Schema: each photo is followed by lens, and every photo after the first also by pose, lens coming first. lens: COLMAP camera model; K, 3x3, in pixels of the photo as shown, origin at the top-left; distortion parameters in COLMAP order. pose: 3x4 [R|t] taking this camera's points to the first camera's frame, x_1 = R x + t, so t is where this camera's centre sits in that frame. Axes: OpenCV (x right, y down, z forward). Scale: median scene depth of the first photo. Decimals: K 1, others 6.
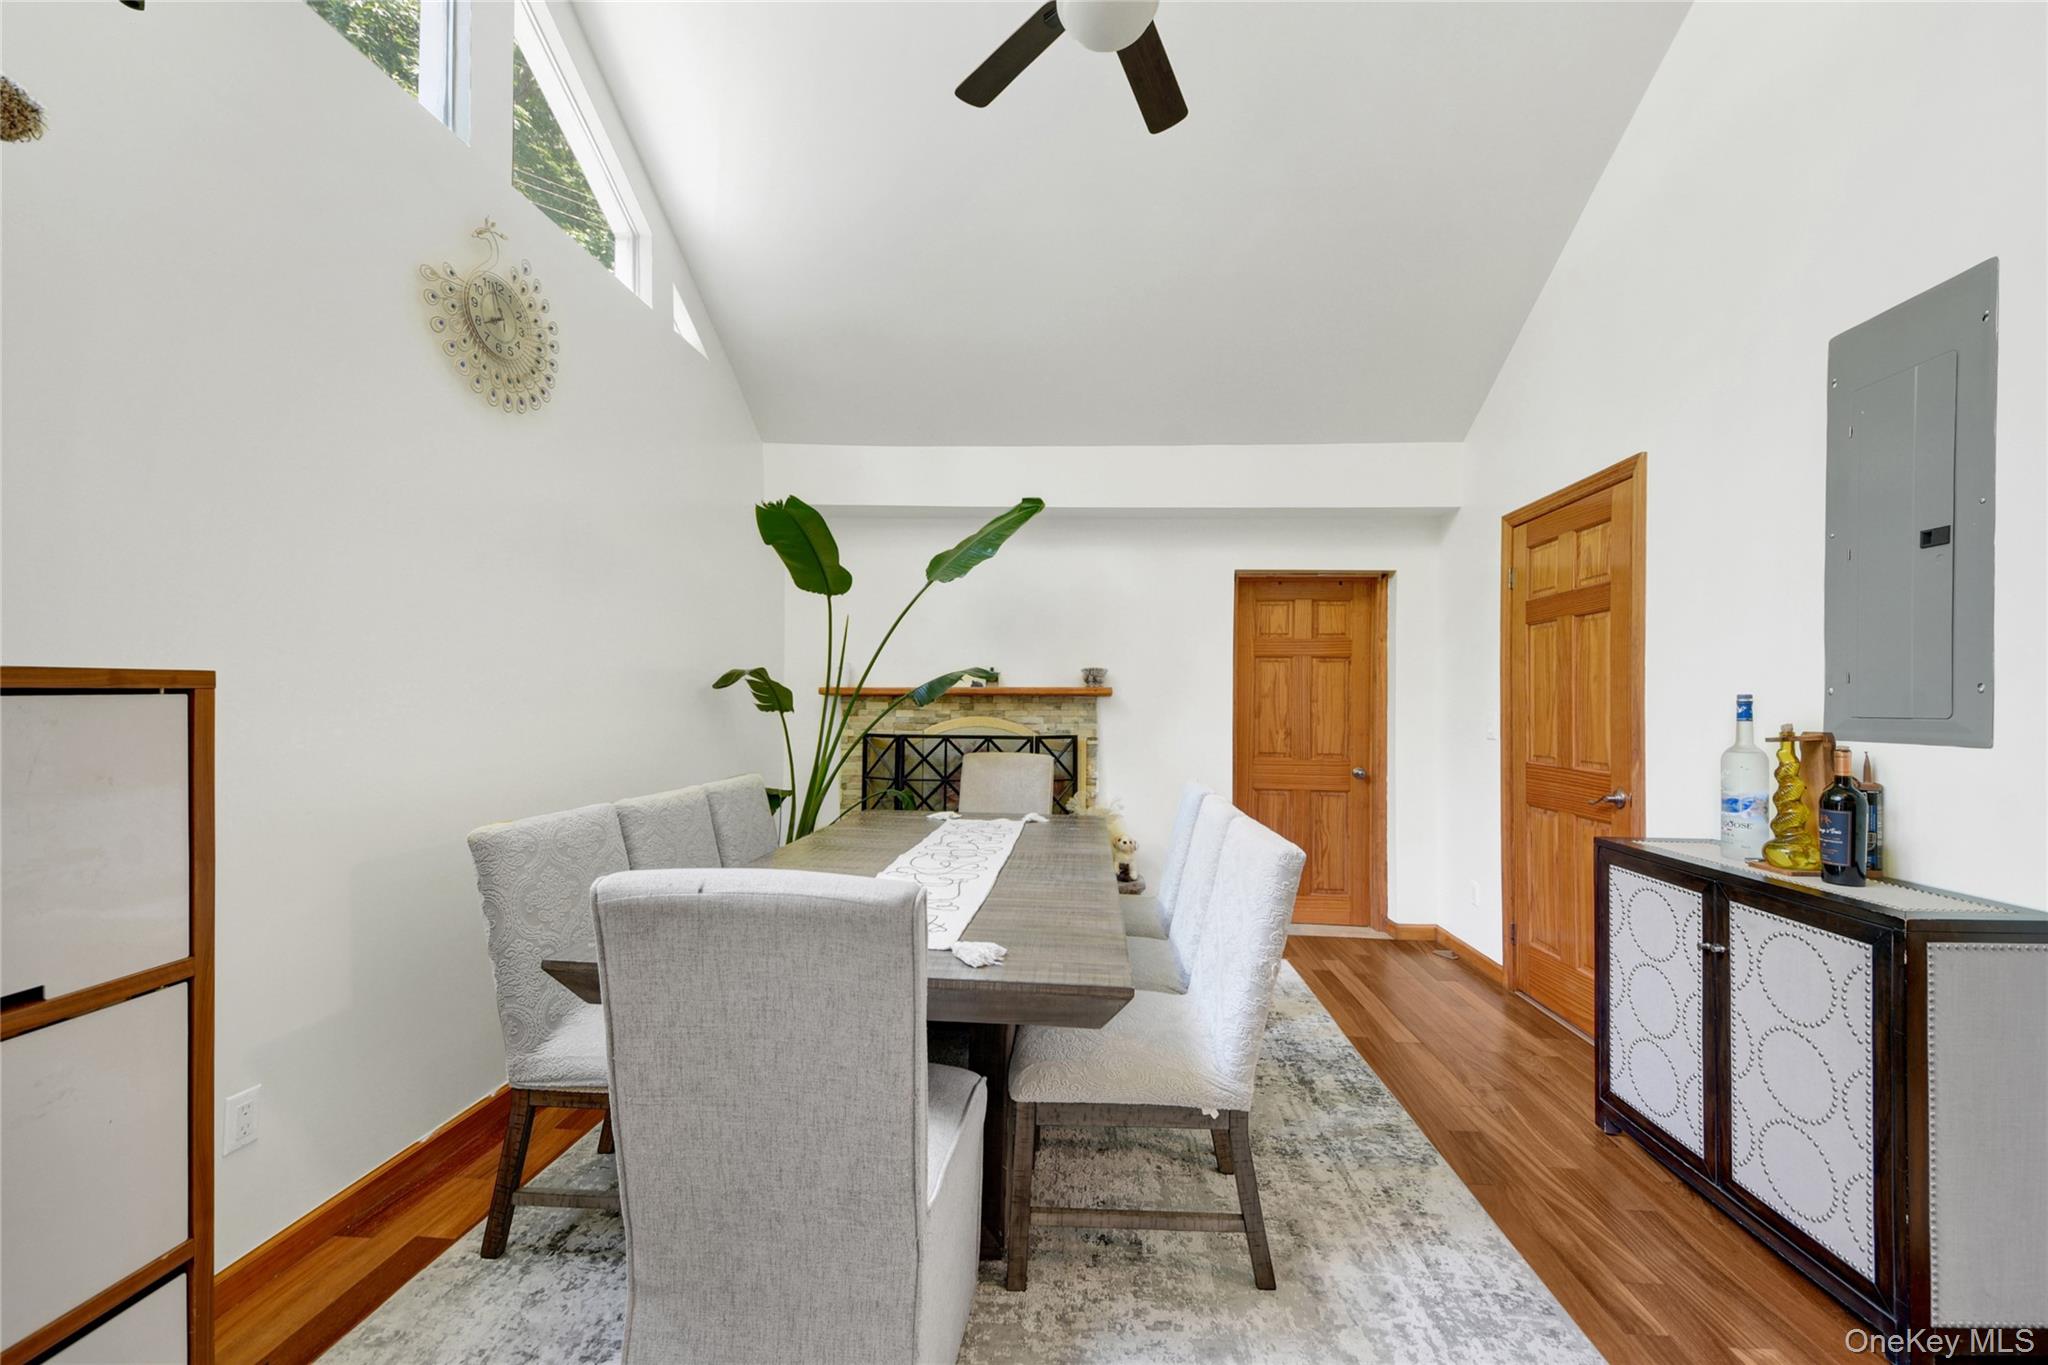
lens RADIAL K [[760.4, 0, 1026.3], [0, 760.4, 710.1], [0, 0, 1]] dist [0.053140, -0.029327]
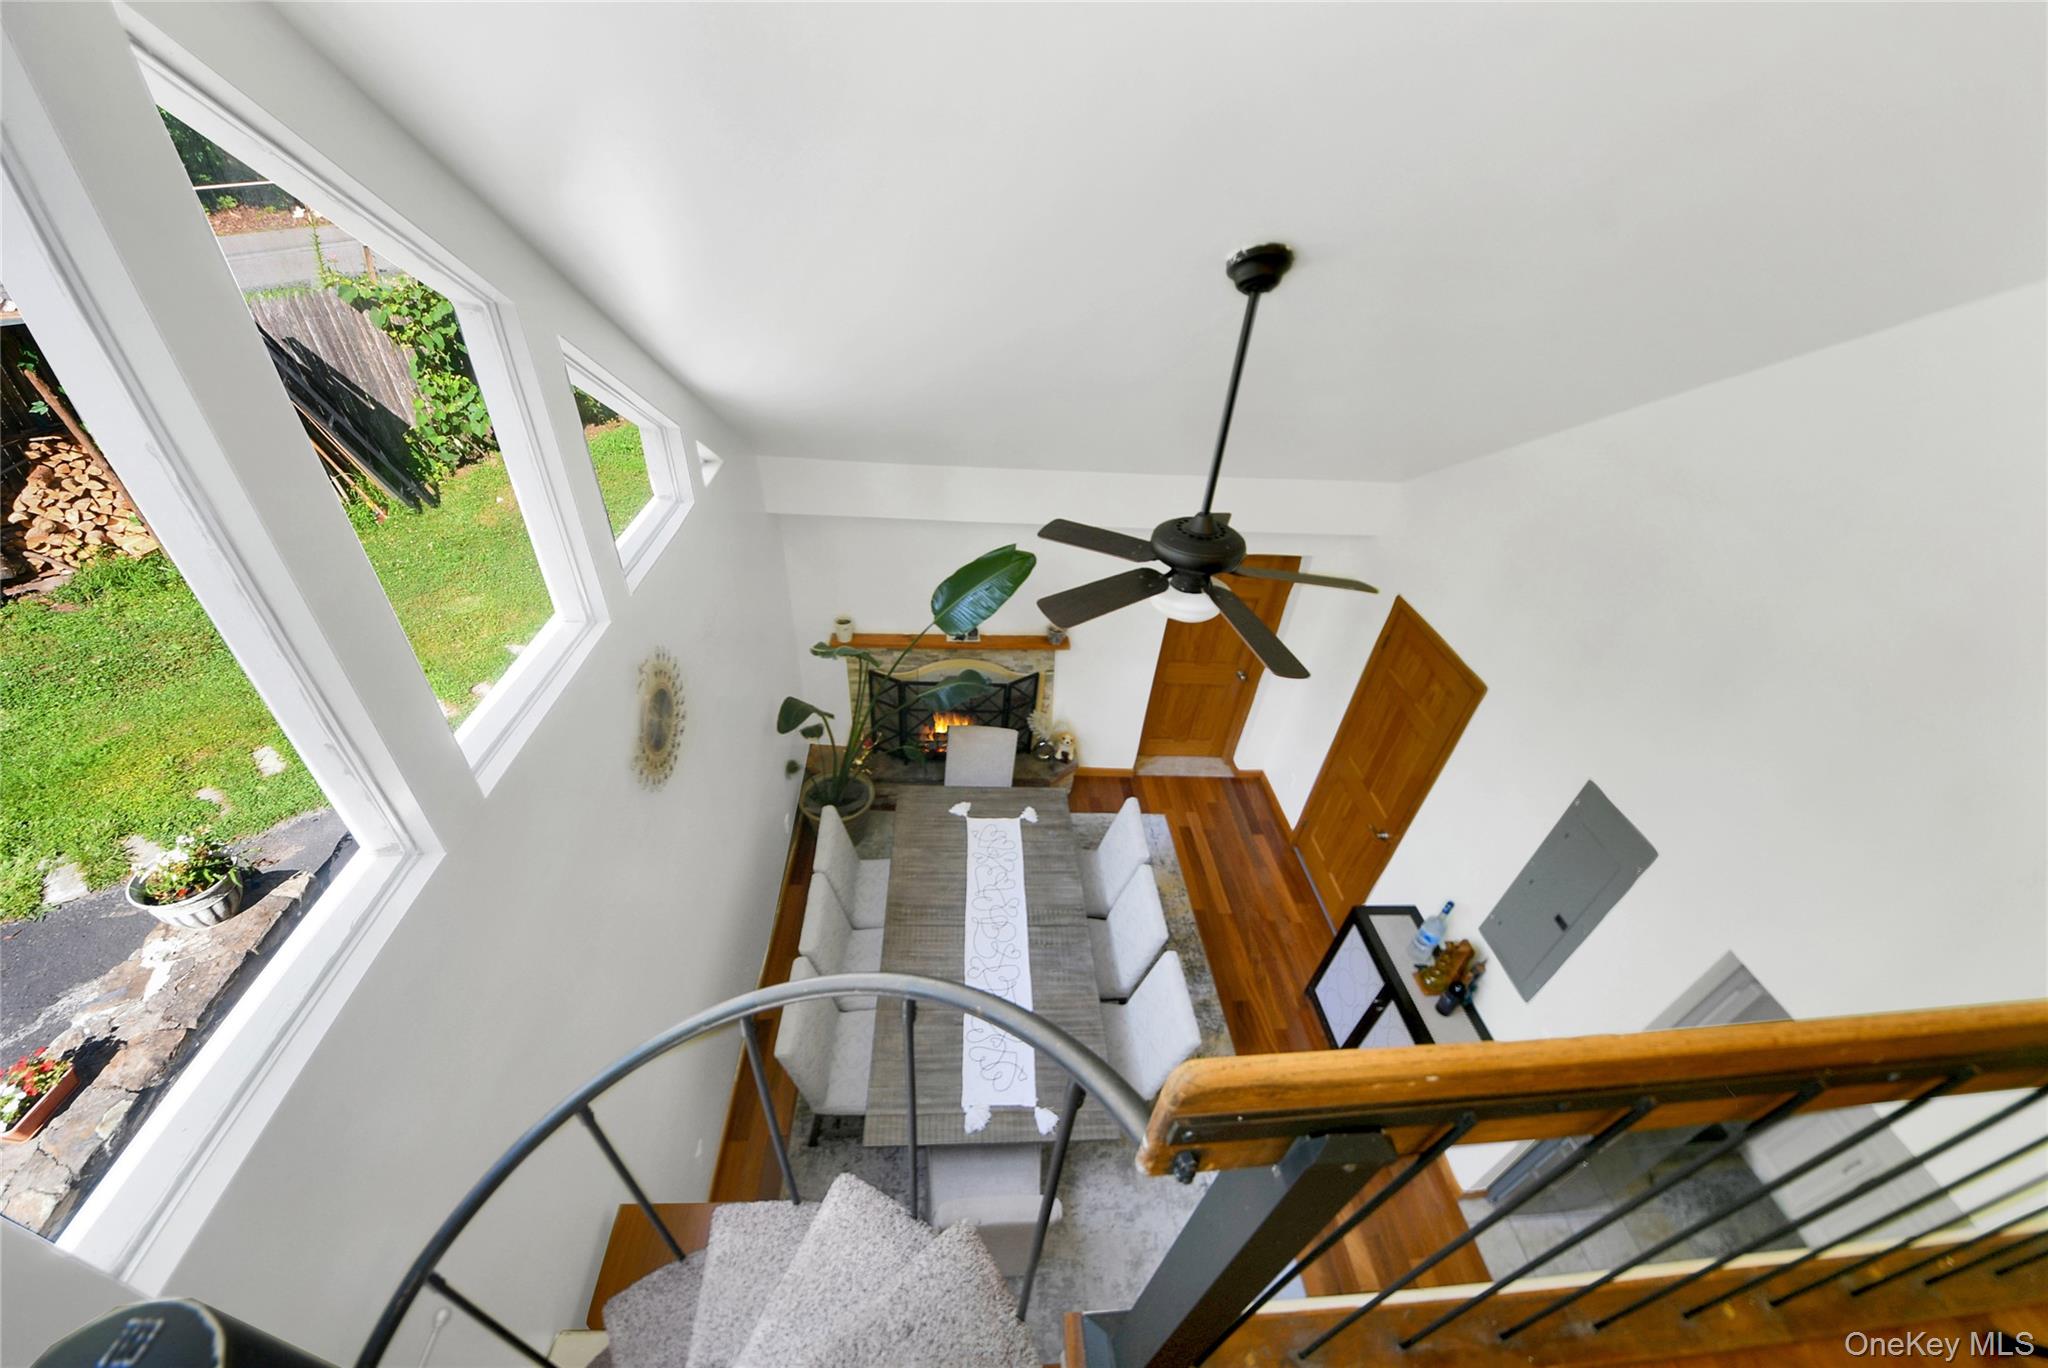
lens RADIAL K [[734.7, 0, 969.4], [0, 734.7, 658.1], [0, 0, 1]] dist [0.001013, 0.000058]
pose [[0.995214, -0.017719, 0.096095, -0.246215], [-0.041465, 0.813906, 0.579515, -1.018768], [-0.088481, -0.580726, 0.809276, 0.031572]]
